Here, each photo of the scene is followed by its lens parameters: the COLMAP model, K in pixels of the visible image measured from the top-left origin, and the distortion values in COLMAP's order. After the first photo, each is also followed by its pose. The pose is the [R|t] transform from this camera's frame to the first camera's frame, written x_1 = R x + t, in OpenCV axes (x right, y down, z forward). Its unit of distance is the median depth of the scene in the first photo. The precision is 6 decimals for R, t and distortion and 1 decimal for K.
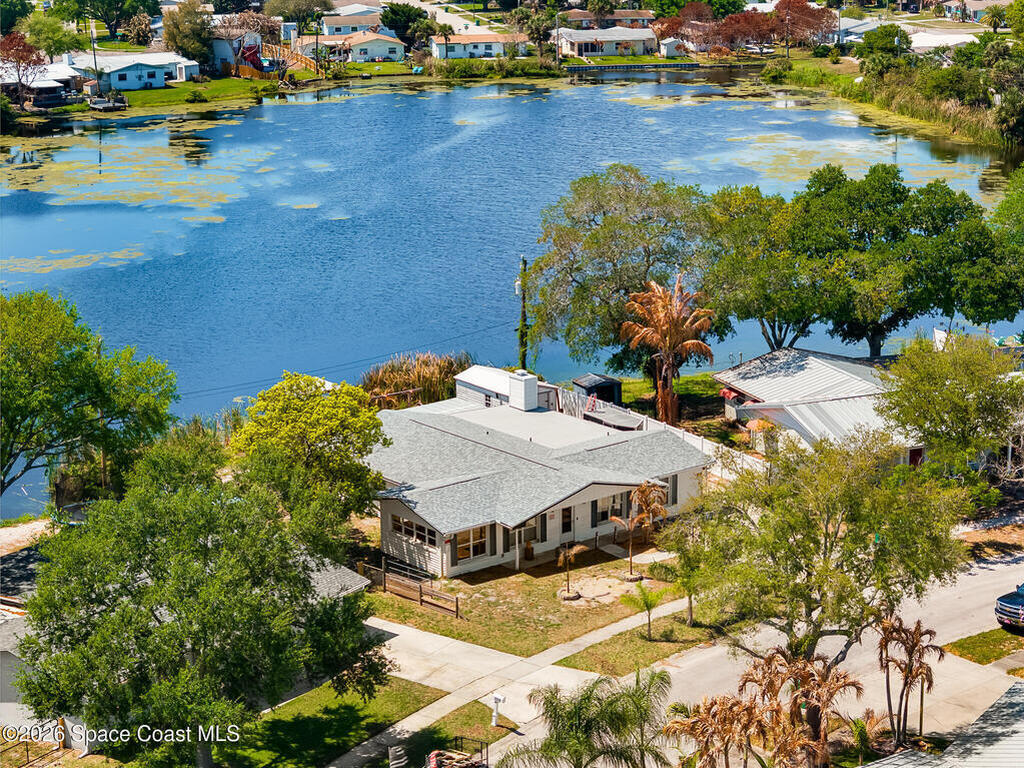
lens RADIAL K [[2097.8, 0, 512.0], [0, 2097.8, 384.0], [0, 0, 1]] dist [-0.215378, 0.497596]
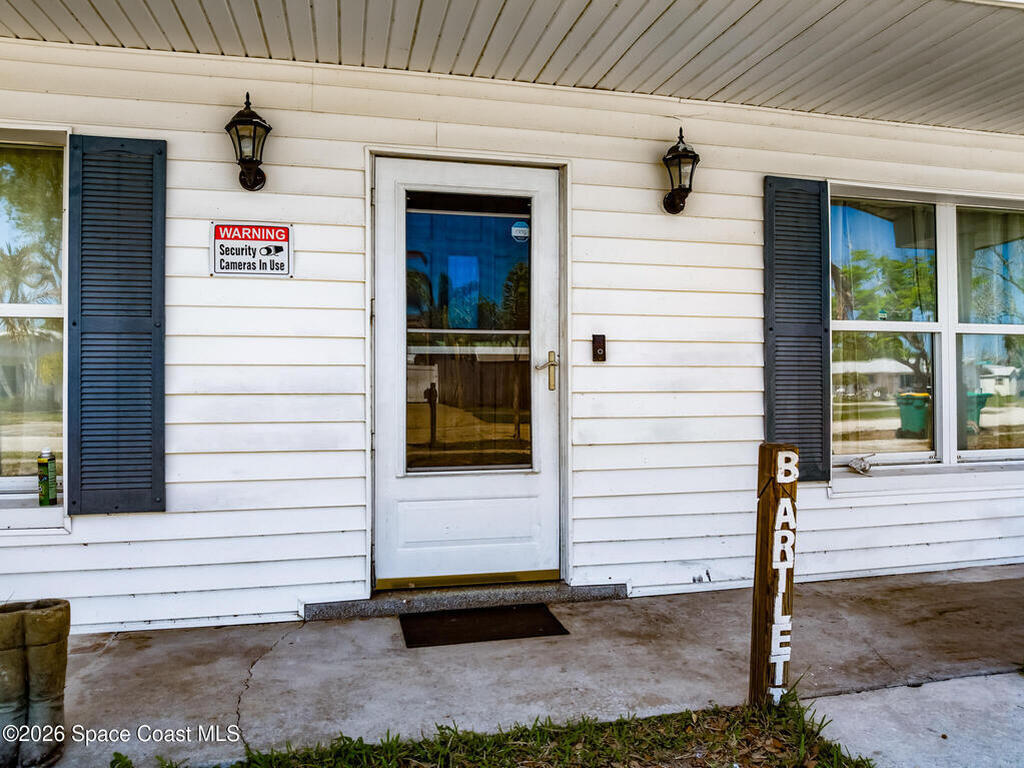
lens RADIAL K [[721.5, 0, 512.0], [0, 721.5, 384.0], [0, 0, 1]] dist [-0.034223, -0.006844]
pose [[0.896995, 0.005924, -0.442001, 0.035391], [-0.116007, 0.968018, -0.222451, 0.061476], [0.426547, 0.250813, 0.868994, 0.804381]]
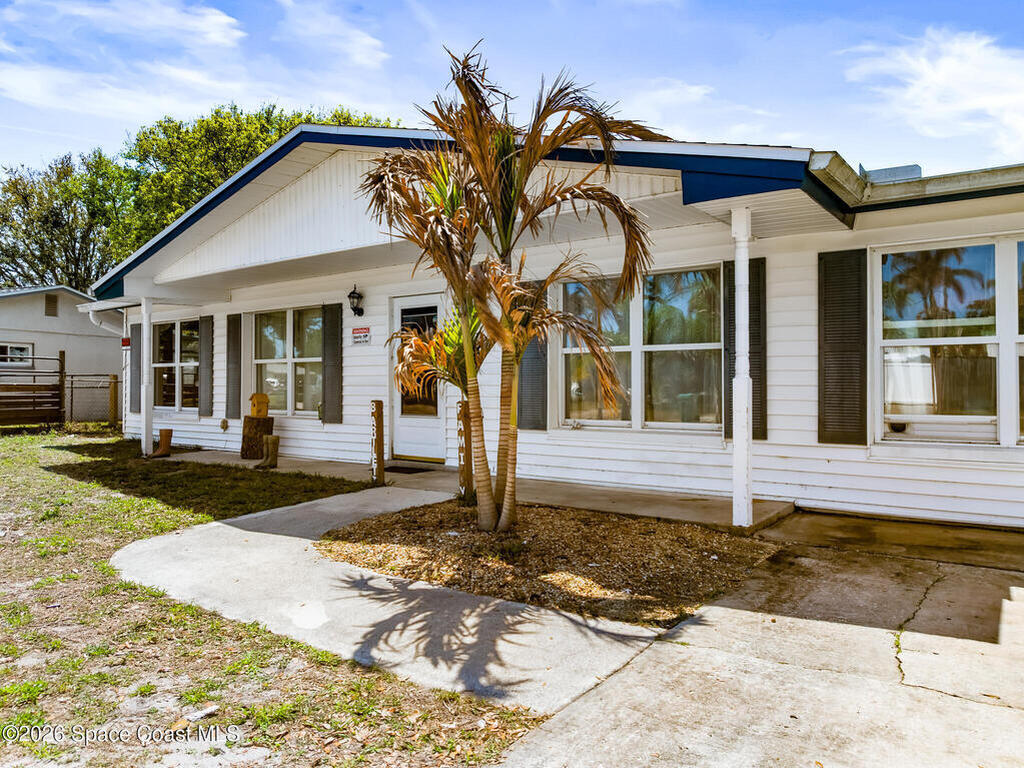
lens RADIAL K [[721.5, 0, 512.0], [0, 721.5, 384.0], [0, 0, 1]] dist [-0.034223, -0.006844]
pose [[0.250402, 0.007041, -0.968116, 0.093298], [-0.243307, 0.968338, -0.055888, 0.057372], [0.937070, 0.249544, 0.244187, 0.819285]]
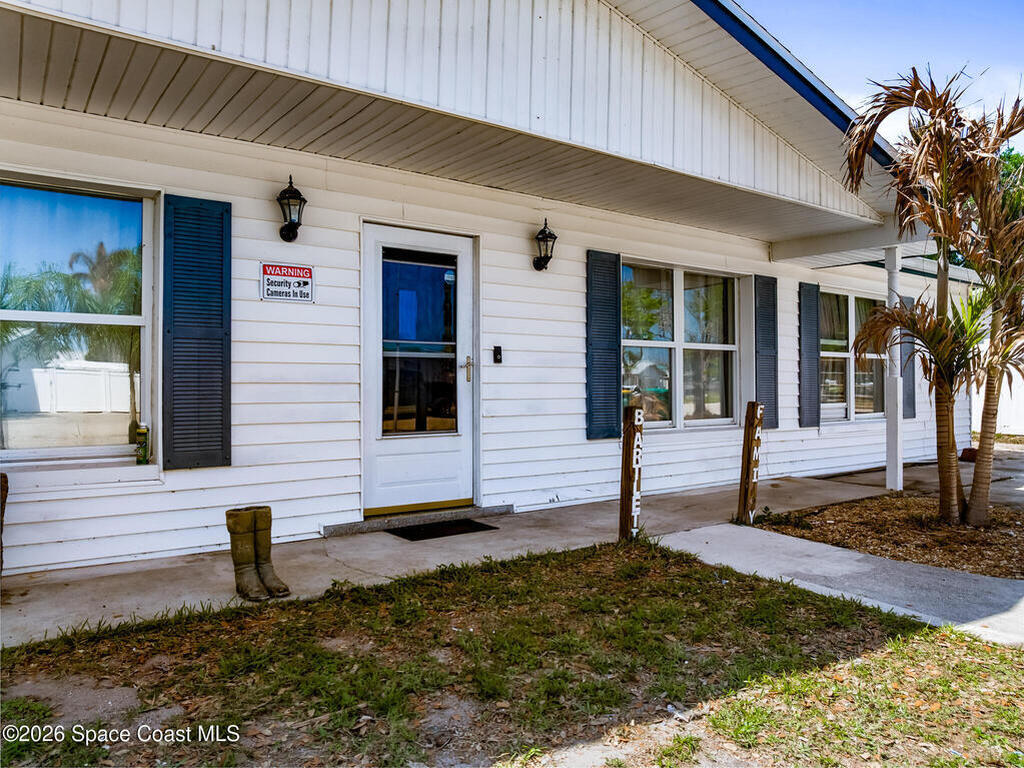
lens RADIAL K [[721.5, 0, 512.0], [0, 721.5, 384.0], [0, 0, 1]] dist [-0.034223, -0.006844]
pose [[0.997991, 0.006302, -0.063038, 0.029546], [-0.022031, 0.967458, -0.252069, 0.066376], [0.059398, 0.252952, 0.965654, 0.787578]]
